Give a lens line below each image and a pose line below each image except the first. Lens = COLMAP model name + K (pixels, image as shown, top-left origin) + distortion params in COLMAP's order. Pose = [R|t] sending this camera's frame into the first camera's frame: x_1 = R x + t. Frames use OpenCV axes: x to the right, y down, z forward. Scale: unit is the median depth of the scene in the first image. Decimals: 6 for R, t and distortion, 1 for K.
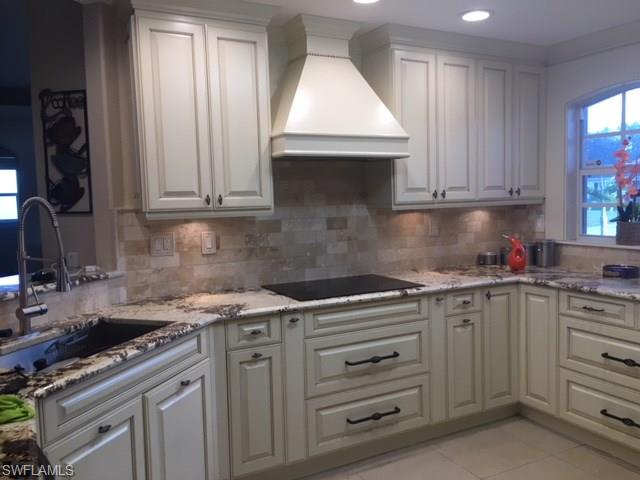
lens RADIAL K [[544.0, 0, 320.0], [0, 544.0, 240.0], [0, 0, 1]] dist [0.079212, -0.120485]
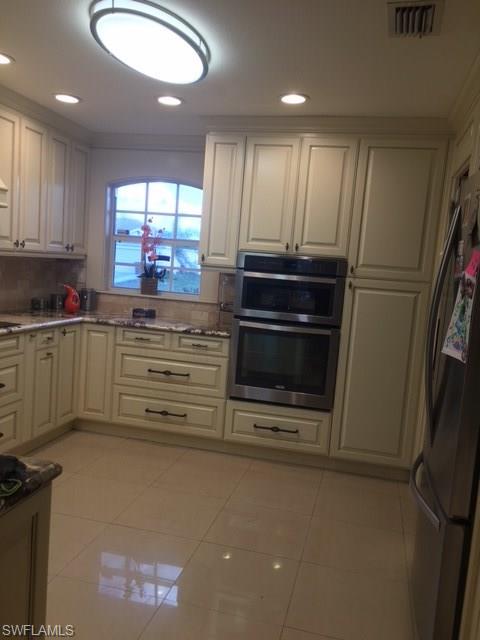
lens RADIAL K [[544.0, 0, 240.0], [0, 544.0, 320.0], [0, 0, 1]] dist [0.079212, -0.120485]
pose [[0.656628, -0.003738, 0.754205, -0.352642], [-0.032715, 0.998905, 0.033433, 0.020603], [-0.753504, -0.046627, 0.655787, -0.087662]]
